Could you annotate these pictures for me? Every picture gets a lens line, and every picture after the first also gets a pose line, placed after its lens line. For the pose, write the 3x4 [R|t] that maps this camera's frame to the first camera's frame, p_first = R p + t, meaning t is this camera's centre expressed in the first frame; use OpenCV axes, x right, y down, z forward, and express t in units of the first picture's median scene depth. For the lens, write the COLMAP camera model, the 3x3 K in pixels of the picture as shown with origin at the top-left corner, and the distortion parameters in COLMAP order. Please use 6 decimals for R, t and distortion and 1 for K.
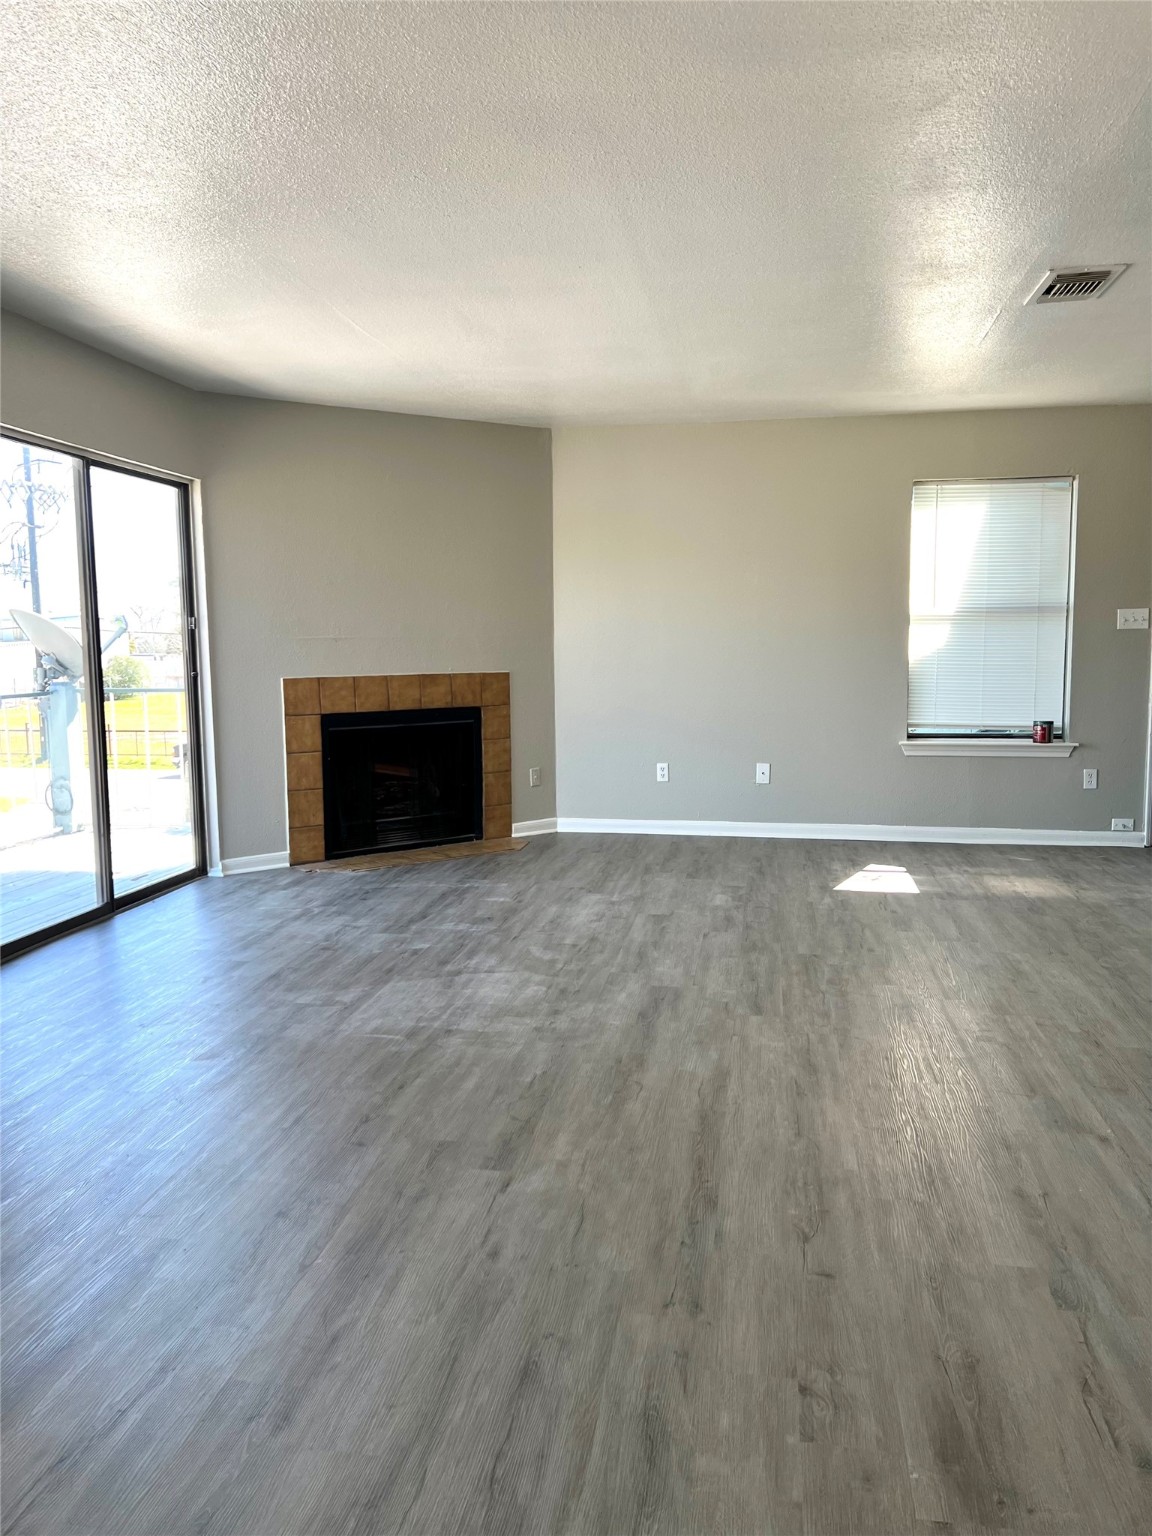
lens RADIAL K [[1156.6, 0, 574.4], [0, 1156.6, 765.0], [0, 0, 1]] dist [0.046605, -0.046517]
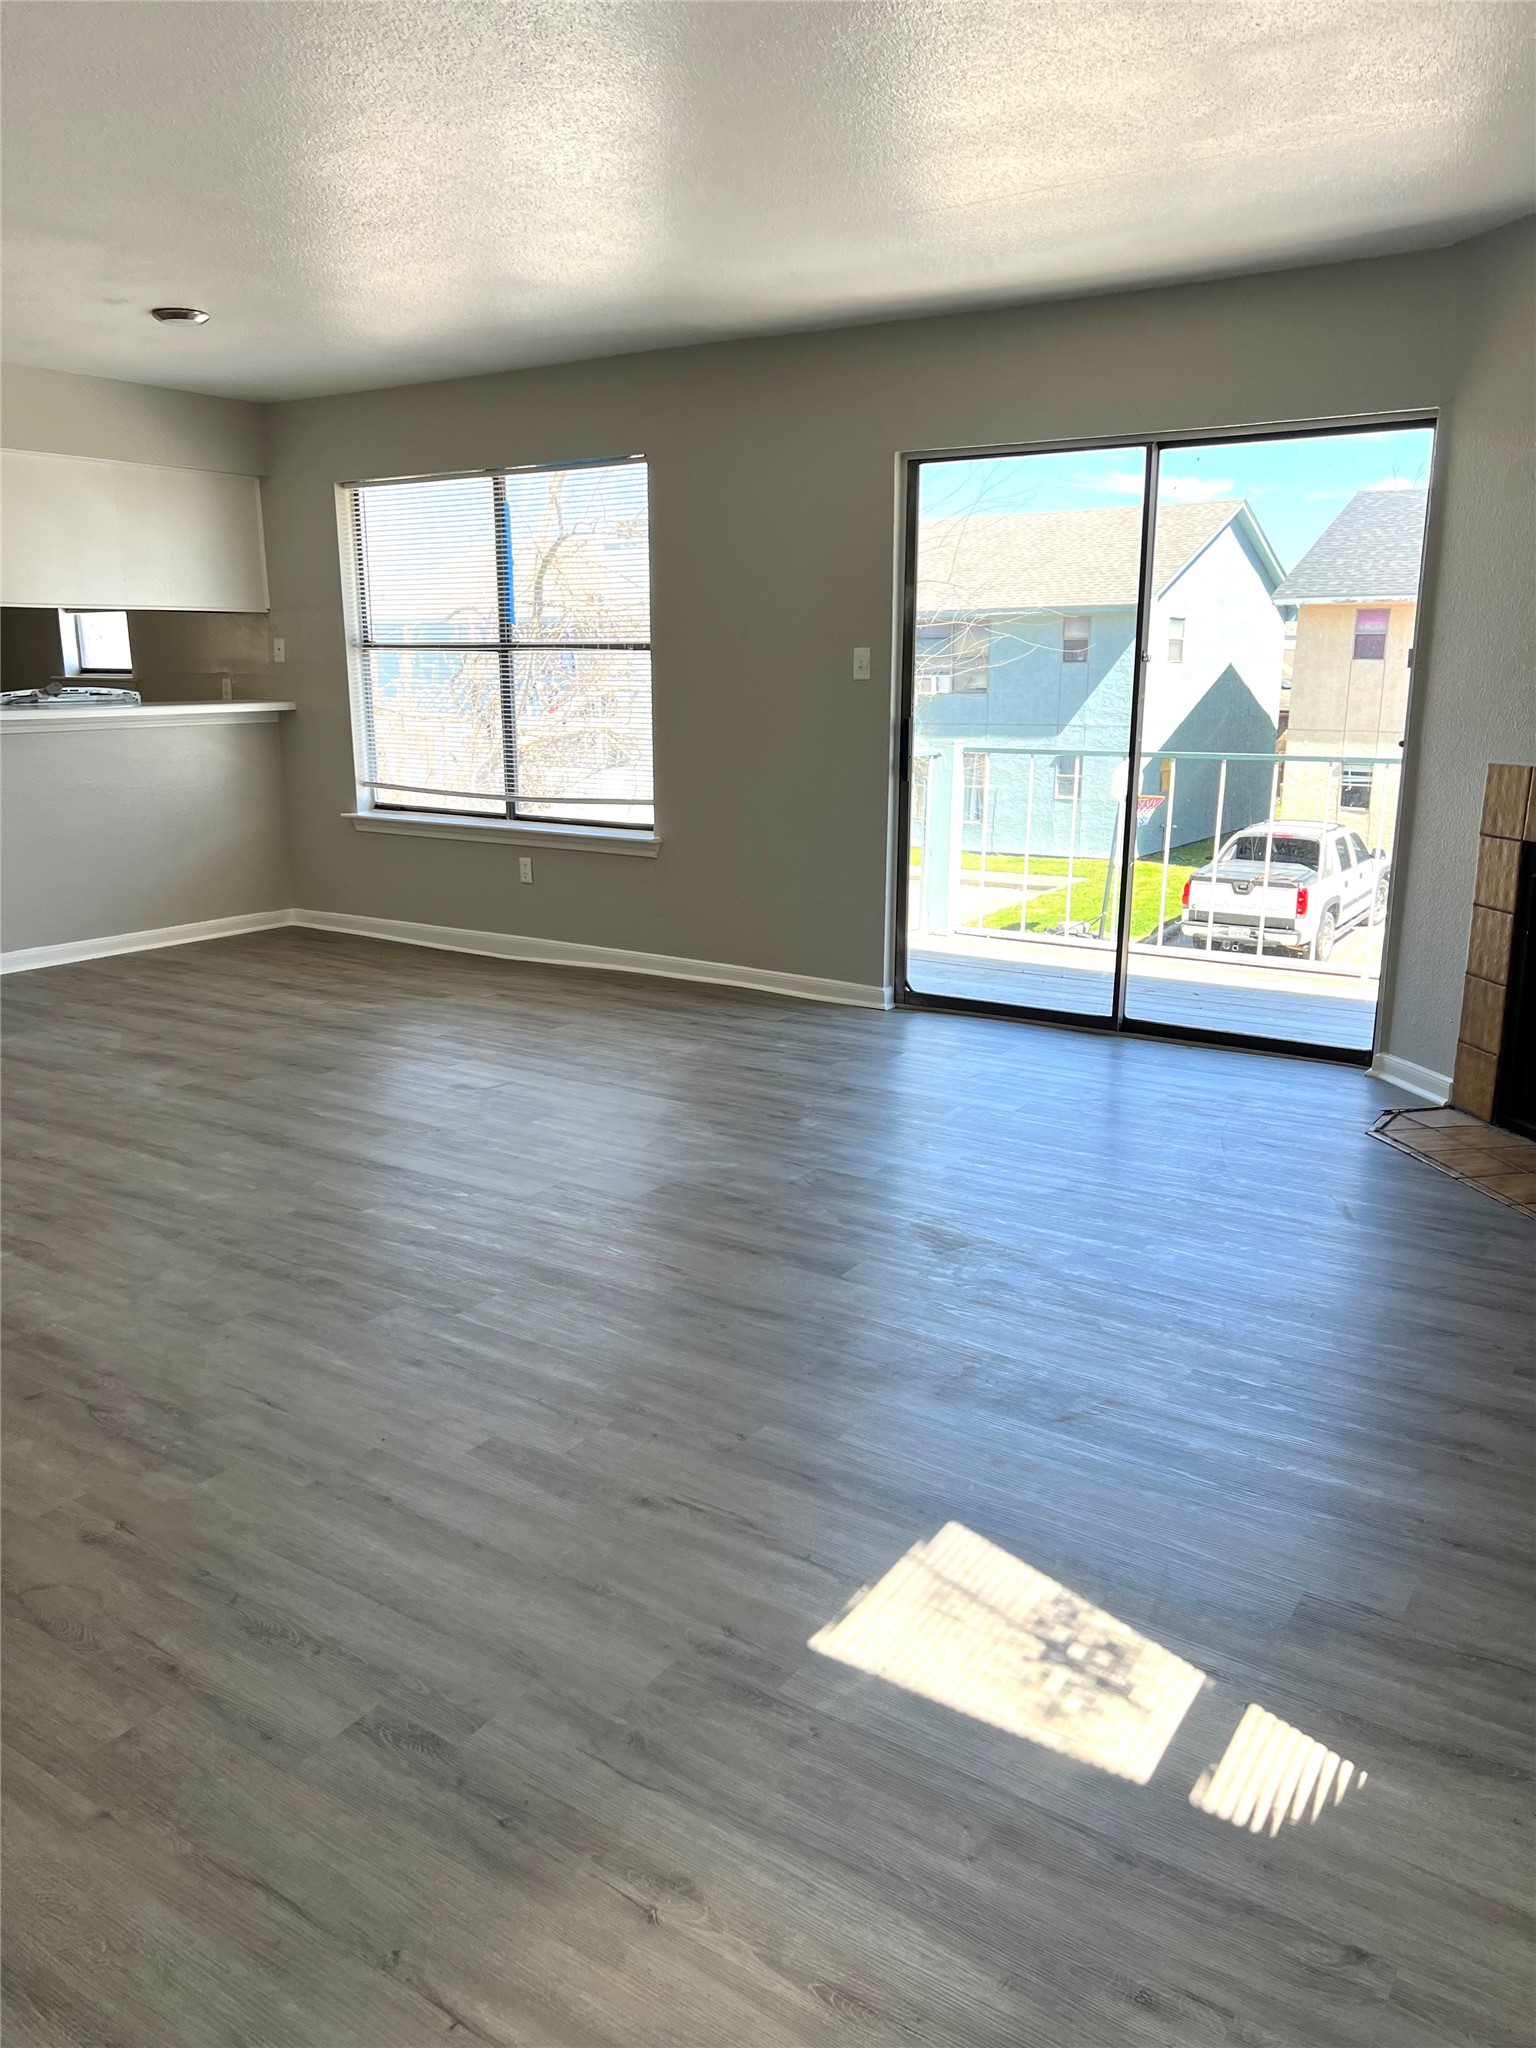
lens RADIAL K [[1542.1, 0, 757.0], [0, 1542.1, 1019.0], [0, 0, 1]] dist [0.046605, -0.046517]
pose [[-0.408015, 0.217373, -0.886720, 0.770302], [-0.092004, 0.956508, 0.276816, -0.182405], [0.908328, 0.194527, -0.370270, 1.381741]]
